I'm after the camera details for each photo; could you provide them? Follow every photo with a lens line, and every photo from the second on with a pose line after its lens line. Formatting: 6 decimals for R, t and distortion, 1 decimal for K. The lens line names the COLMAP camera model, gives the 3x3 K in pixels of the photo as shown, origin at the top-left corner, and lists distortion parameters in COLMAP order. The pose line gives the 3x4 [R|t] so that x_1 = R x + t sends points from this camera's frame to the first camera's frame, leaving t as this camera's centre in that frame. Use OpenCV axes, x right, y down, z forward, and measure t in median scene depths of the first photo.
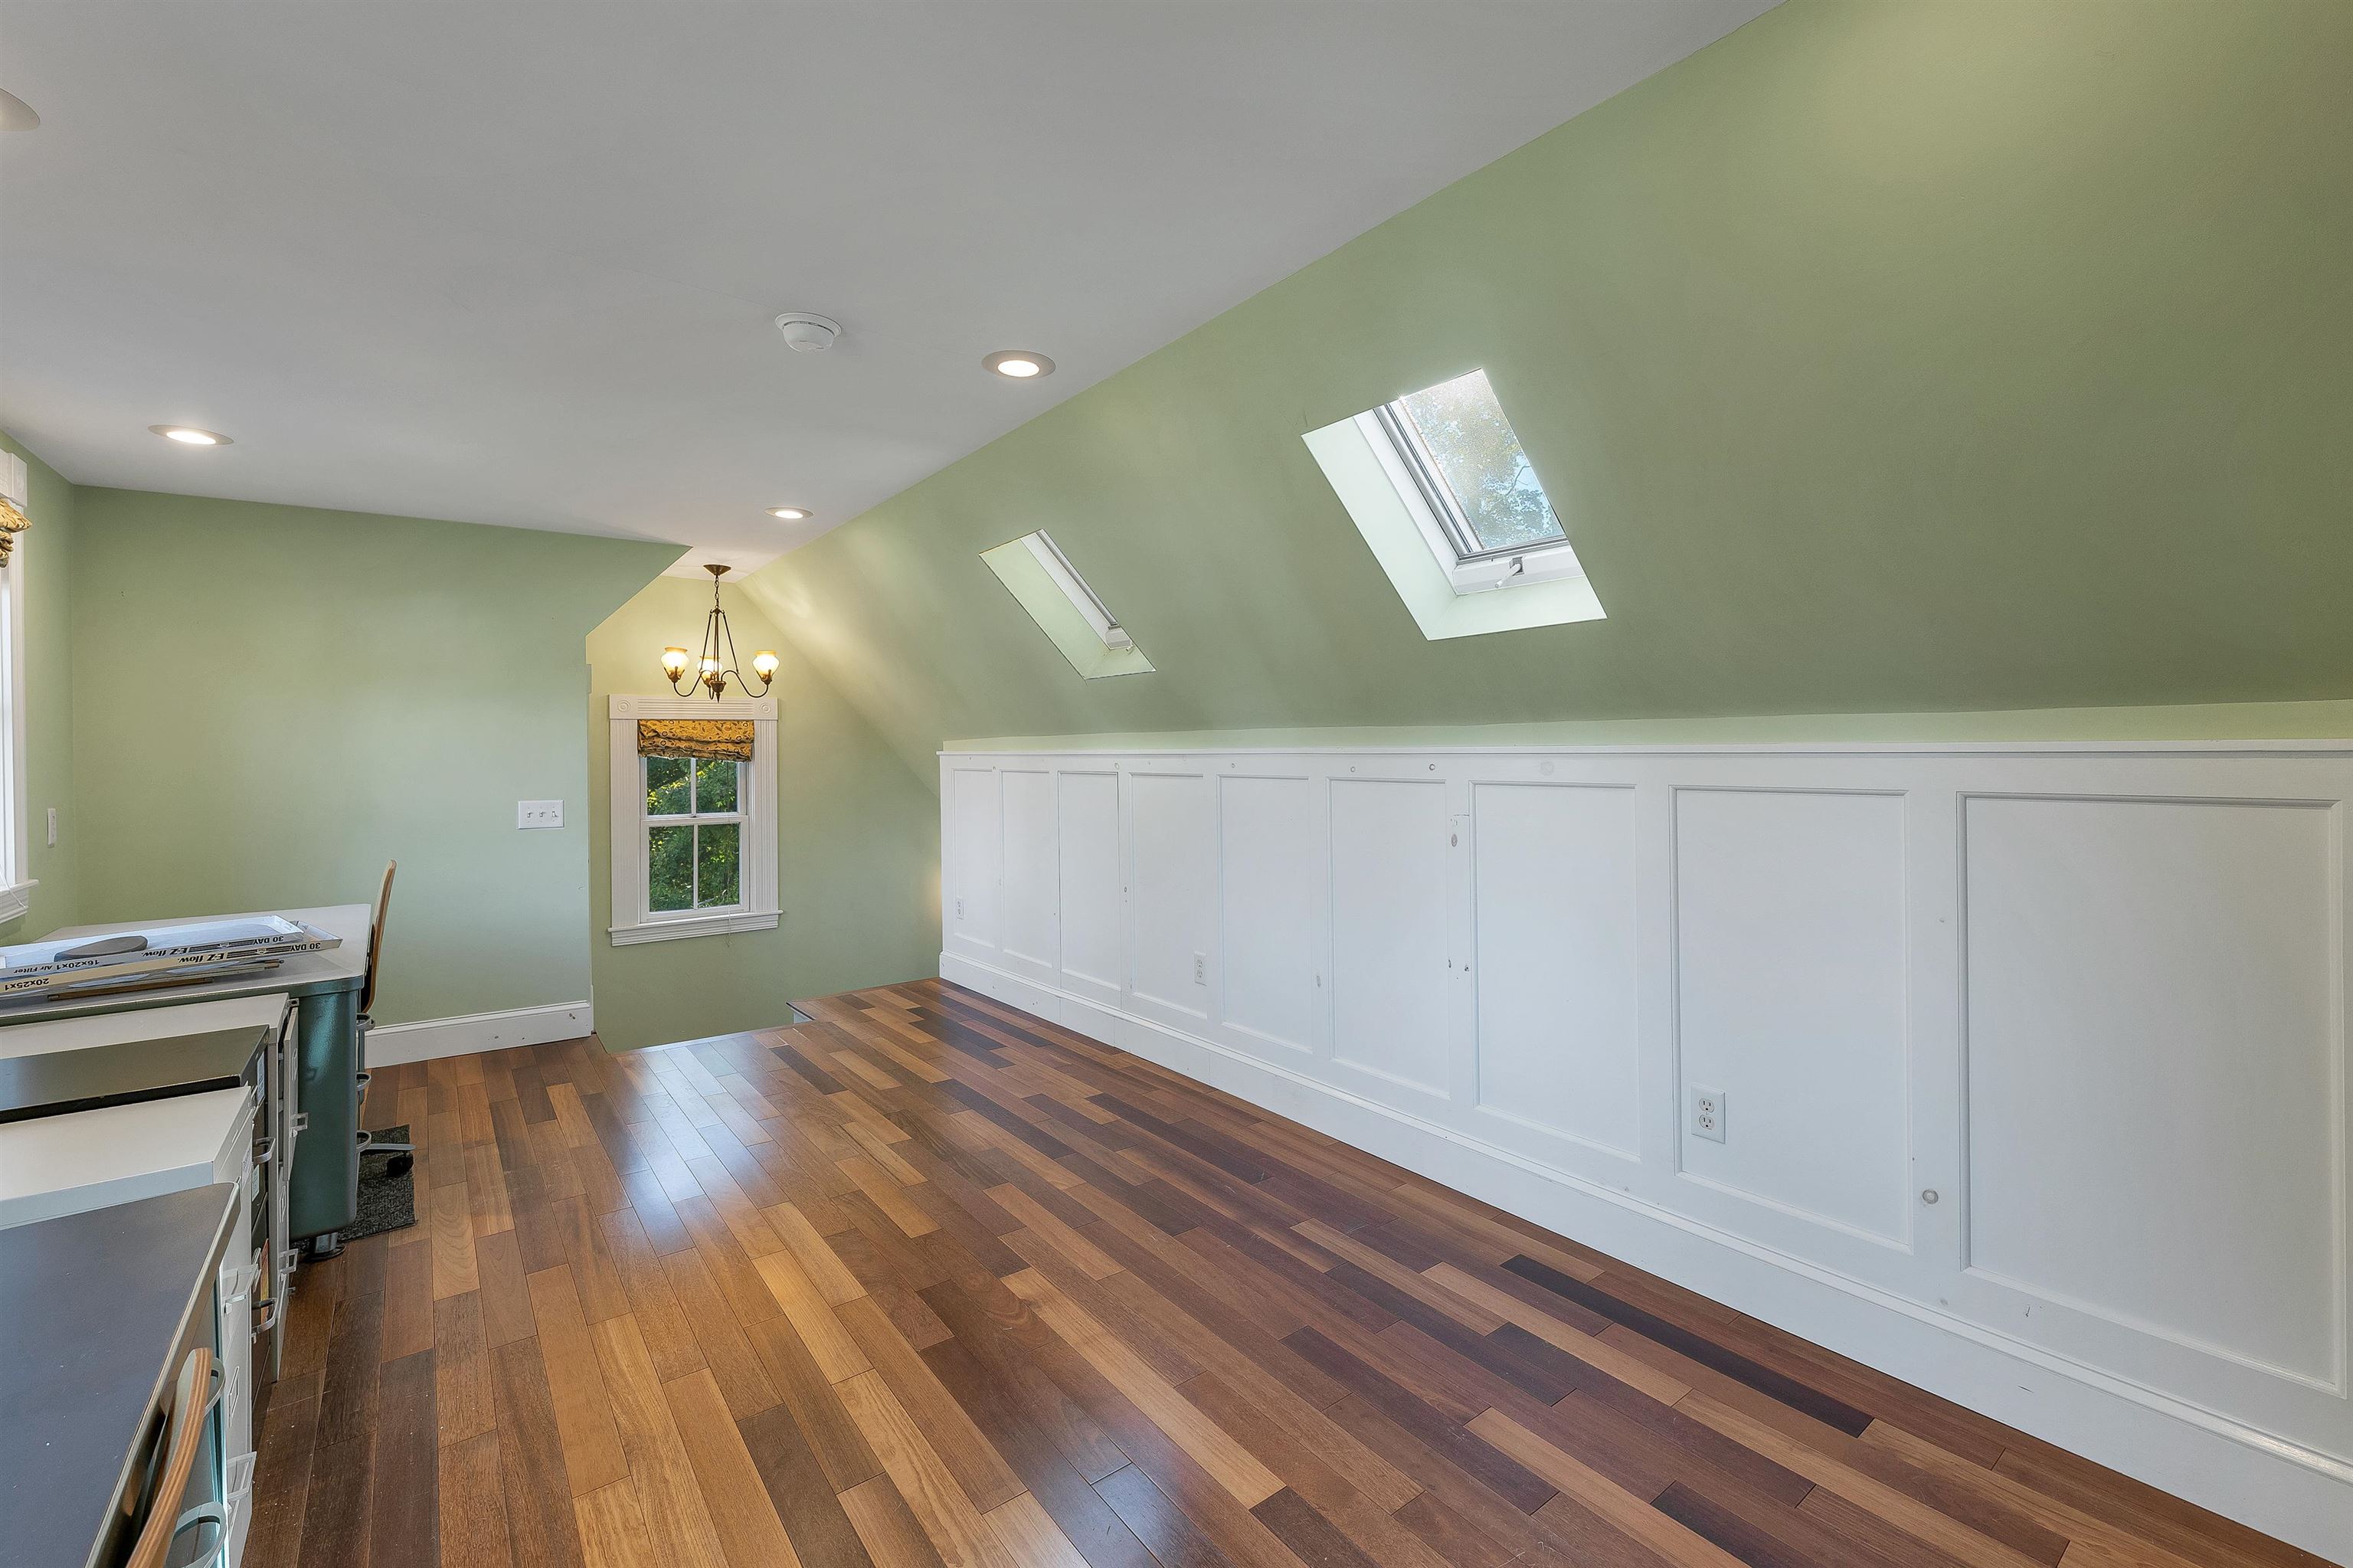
lens RADIAL K [[987.3, 0, 1165.3], [0, 987.3, 747.1], [0, 0, 1]] dist [-0.002635, -0.000229]
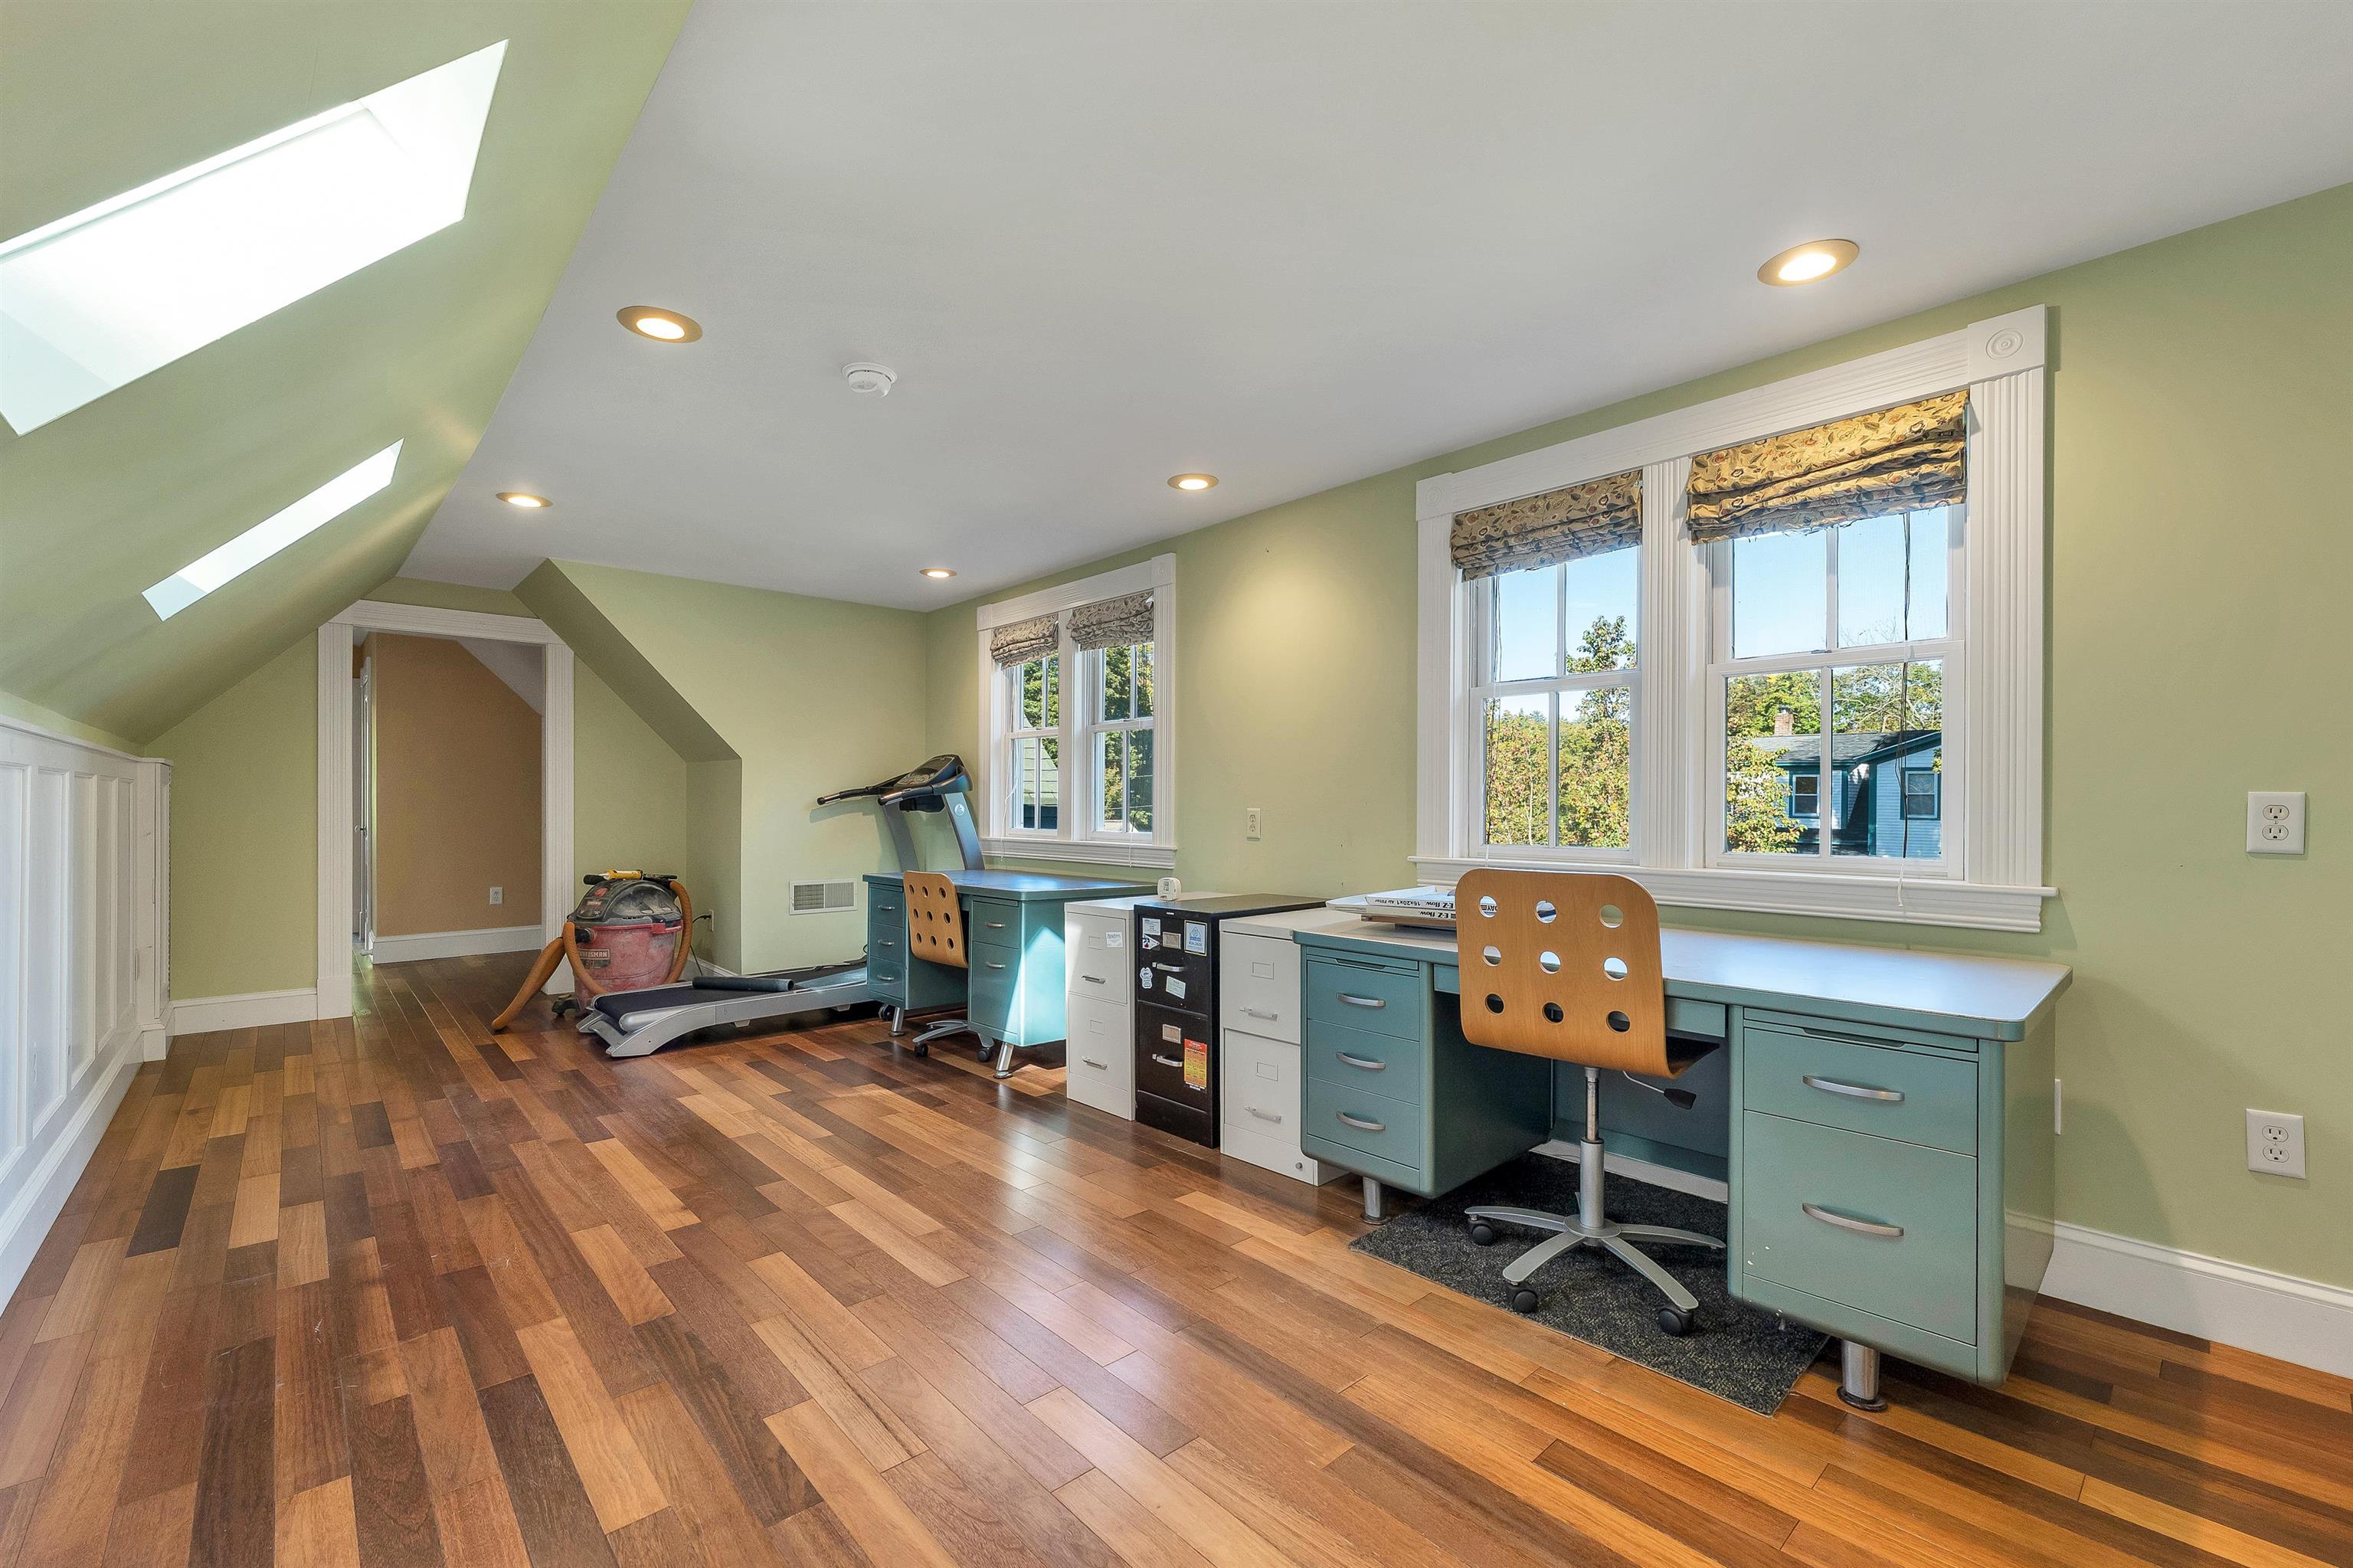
lens RADIAL K [[996.2, 0, 1186.7], [0, 996.2, 799.9], [0, 0, 1]] dist [-0.001003, -0.000212]
pose [[-0.995520, 0.009911, -0.094033, -0.451770], [0.010100, 0.999948, -0.001543, 0.063836], [0.094012, -0.002485, -0.995568, 1.609250]]
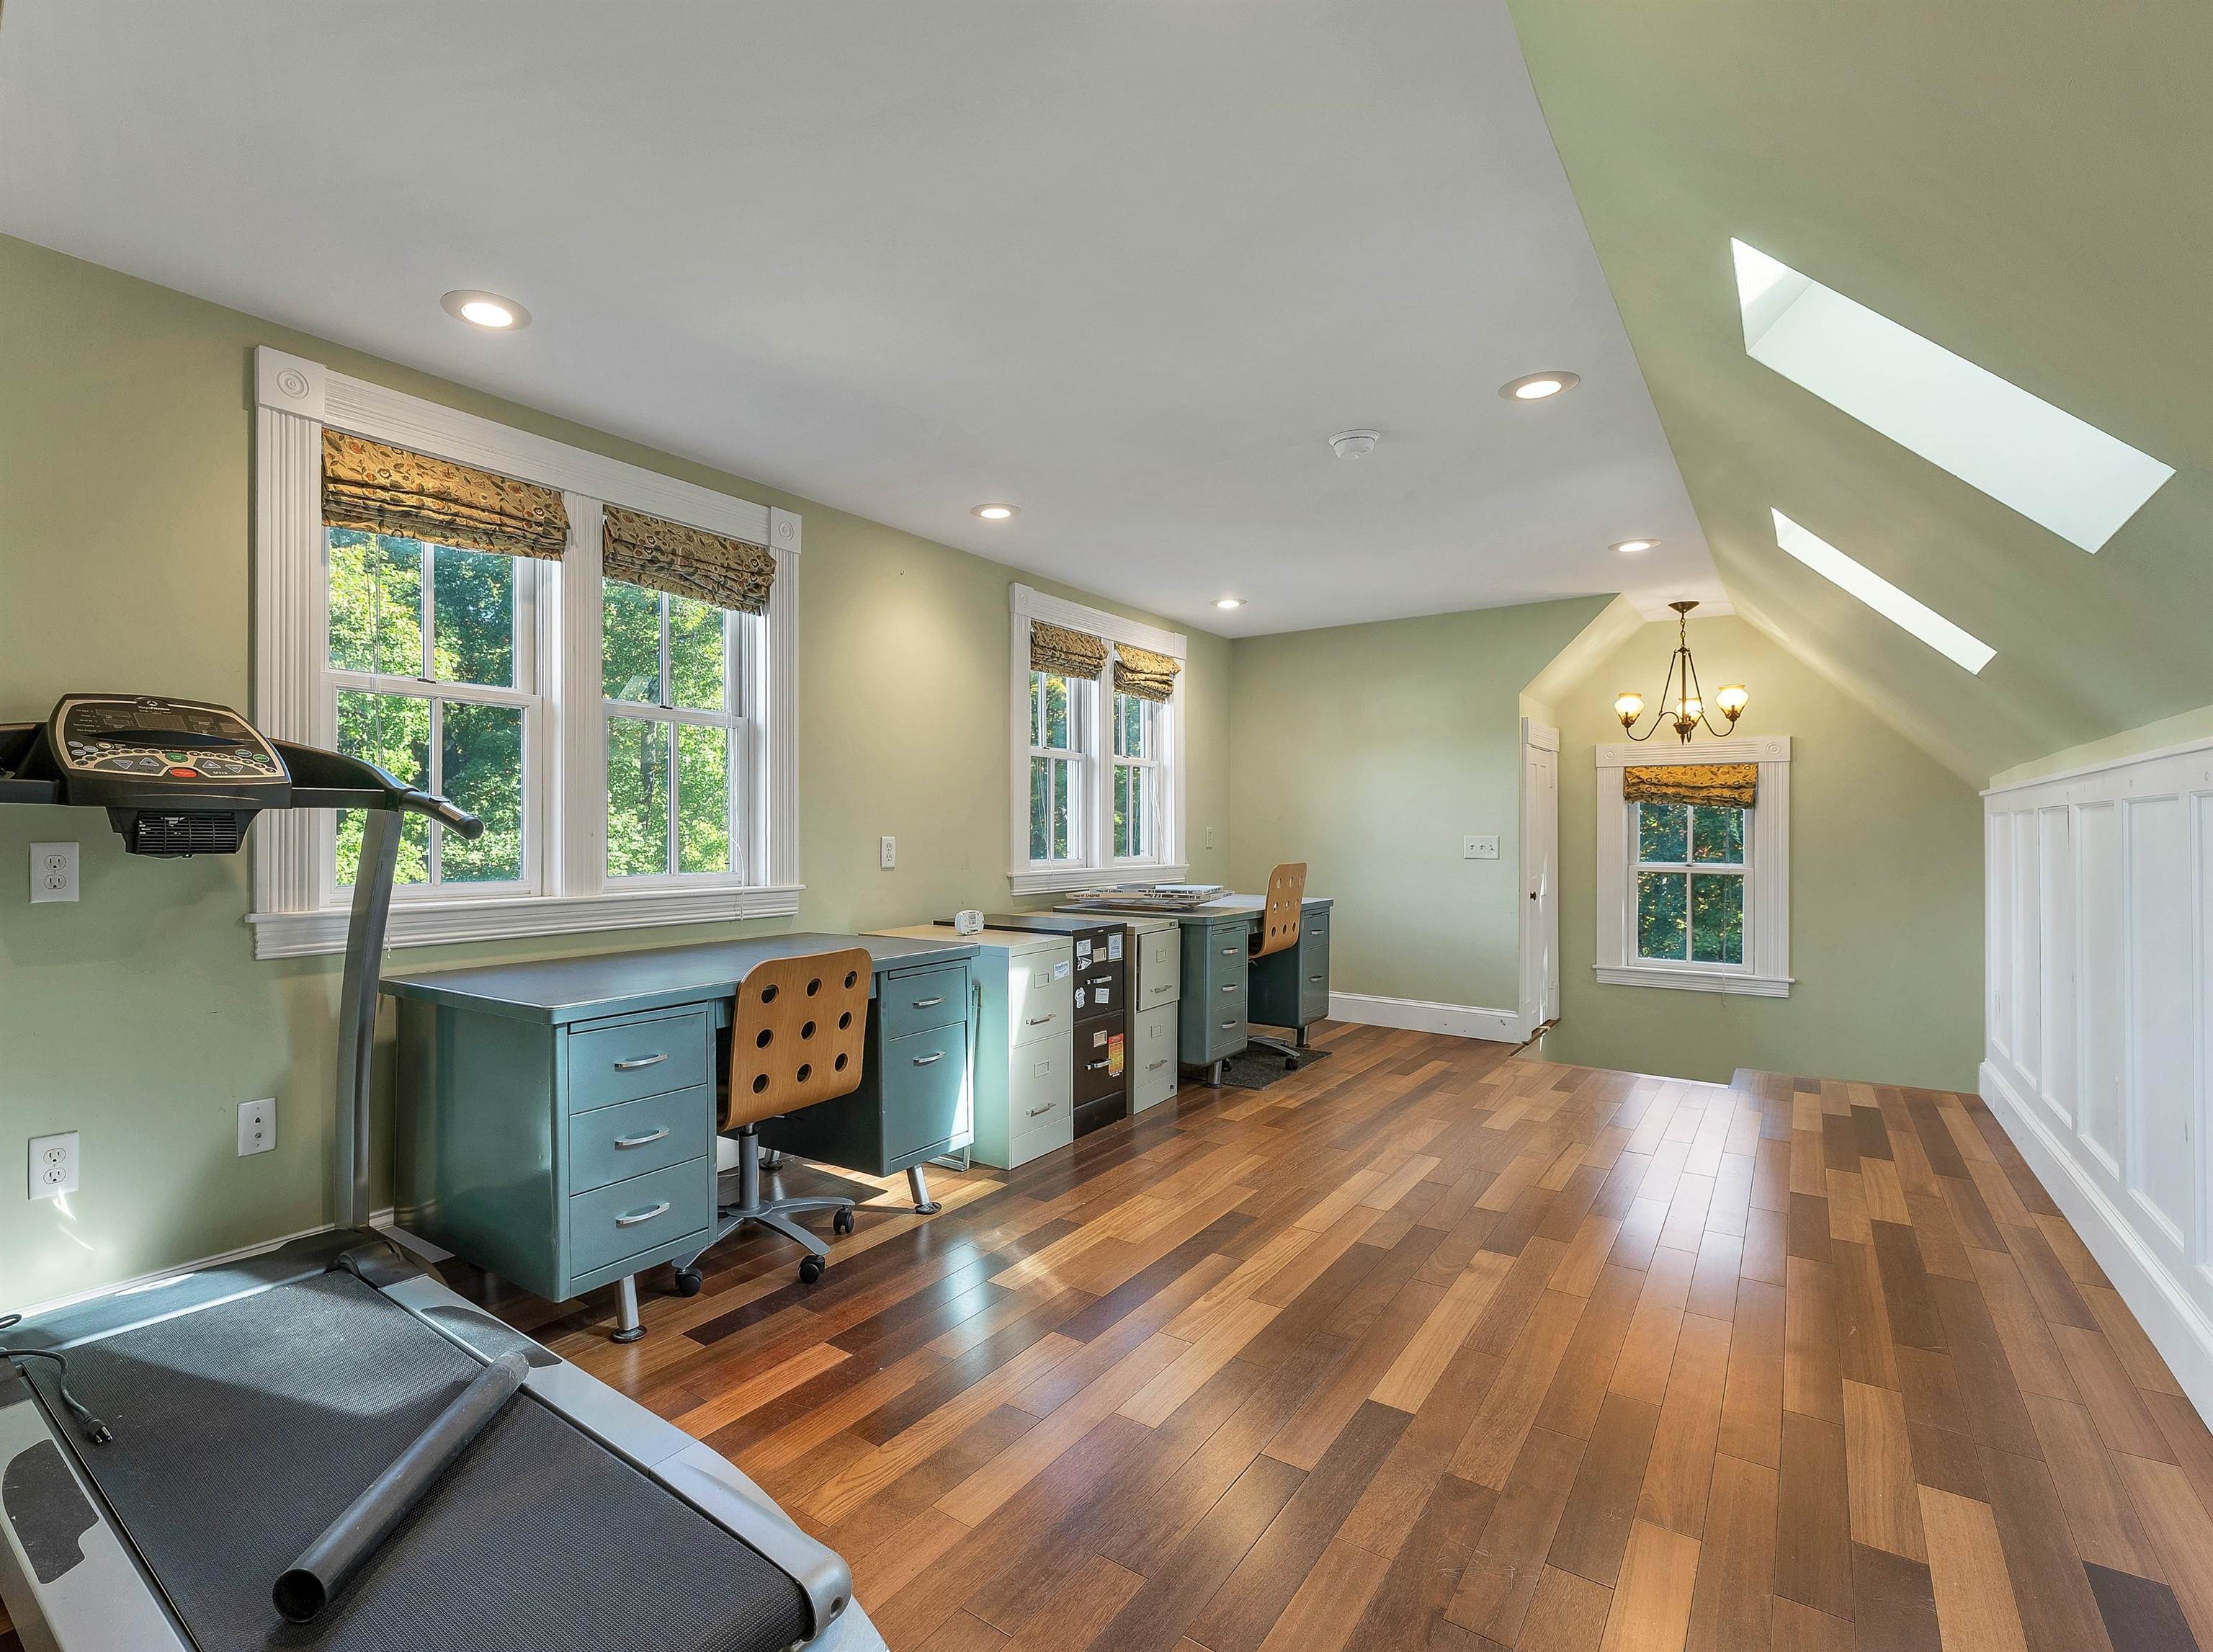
lens RADIAL K [[1040.2, 0, 984.0], [0, 1040.2, 823.4], [0, 0, 1]] dist [0.001697, 0.000396]
pose [[0.256791, 0.005050, -0.966454, 0.599000], [-0.004280, 0.999982, 0.004088, 0.051437], [0.966457, 0.003087, 0.256808, 0.133791]]
